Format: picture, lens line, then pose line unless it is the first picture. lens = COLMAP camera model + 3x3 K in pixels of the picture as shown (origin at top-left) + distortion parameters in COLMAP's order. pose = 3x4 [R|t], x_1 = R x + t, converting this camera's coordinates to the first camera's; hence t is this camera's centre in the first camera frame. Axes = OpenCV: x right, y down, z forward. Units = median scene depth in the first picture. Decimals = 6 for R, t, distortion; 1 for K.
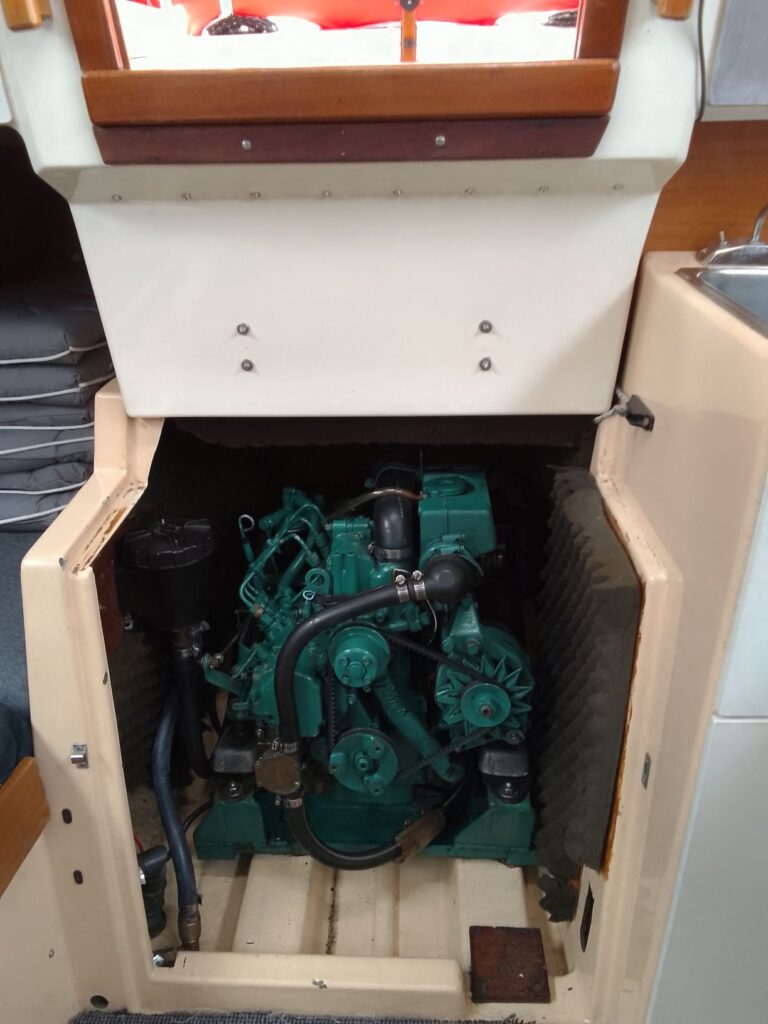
lens RADIAL K [[792.7, 0, 386.6], [0, 792.7, 512.5], [0, 0, 1]] dist [0.052084, -0.083356]
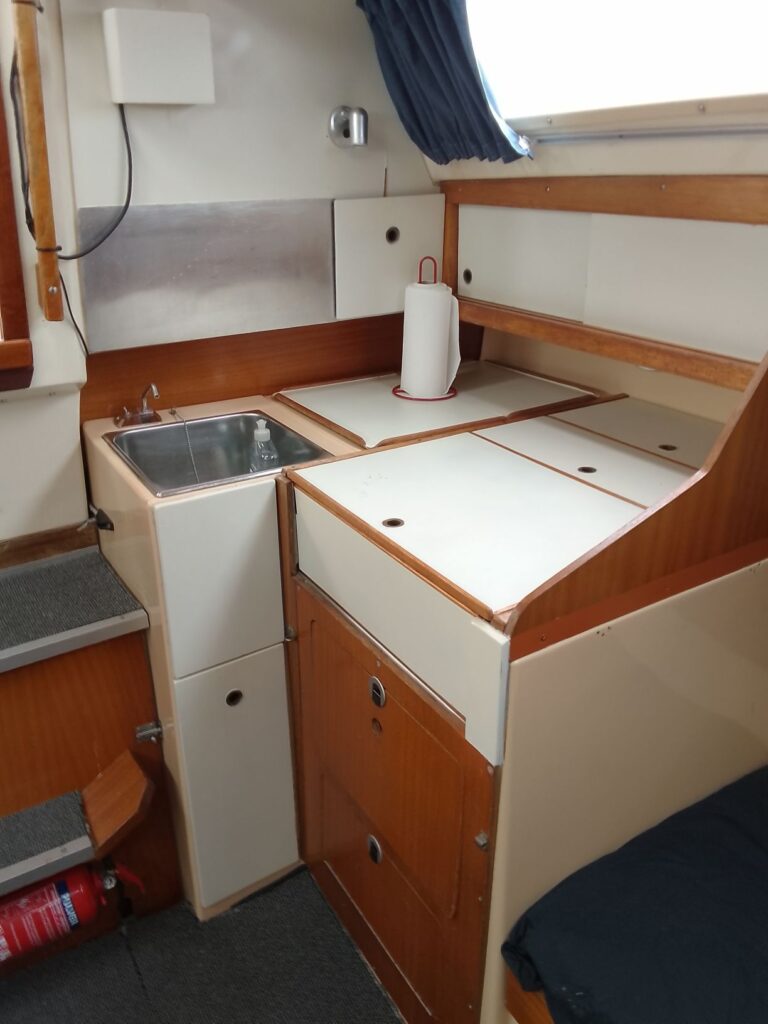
lens RADIAL K [[792.7, 0, 387.6], [0, 792.7, 513.1], [0, 0, 1]] dist [0.052084, -0.083356]
pose [[0.823948, -0.223612, 0.520680, -0.049124], [0.250400, 0.967947, 0.019452, -0.027863], [-0.508340, 0.114351, 0.853531, -0.689957]]
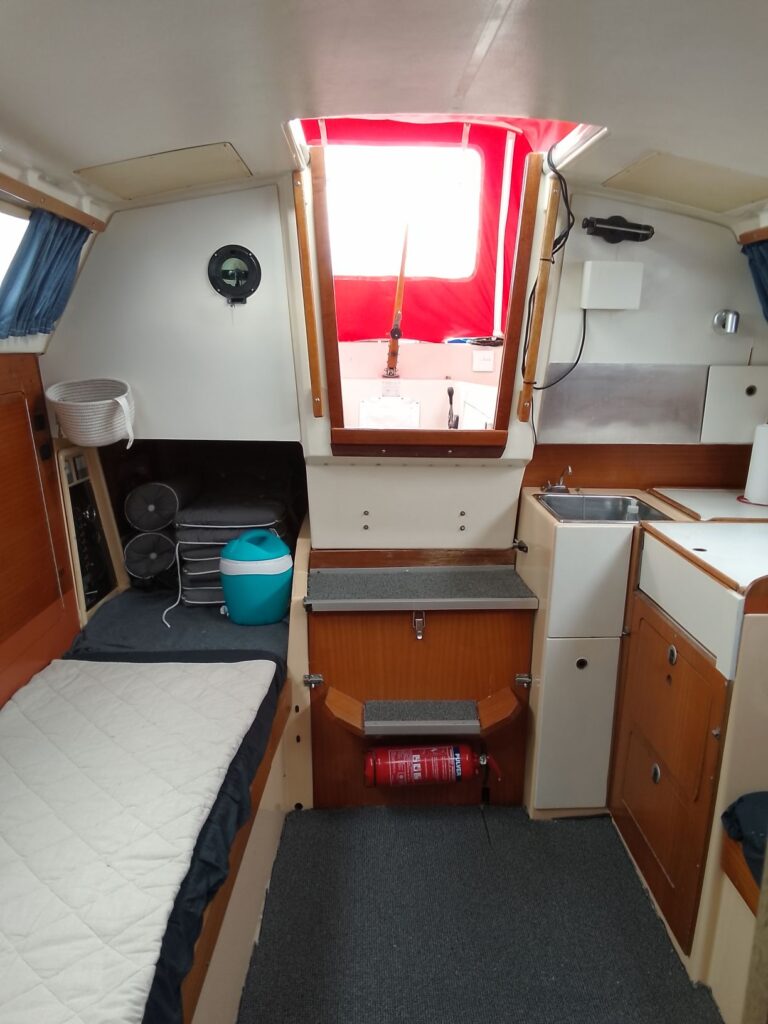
lens RADIAL K [[792.7, 0, 385.9], [0, 792.7, 514.2], [0, 0, 1]] dist [0.052084, -0.083356]
pose [[0.995649, 0.015532, 0.091875, -0.375905], [0.006104, 0.973019, -0.230643, 0.375414], [-0.092978, 0.230201, 0.968691, -1.526934]]
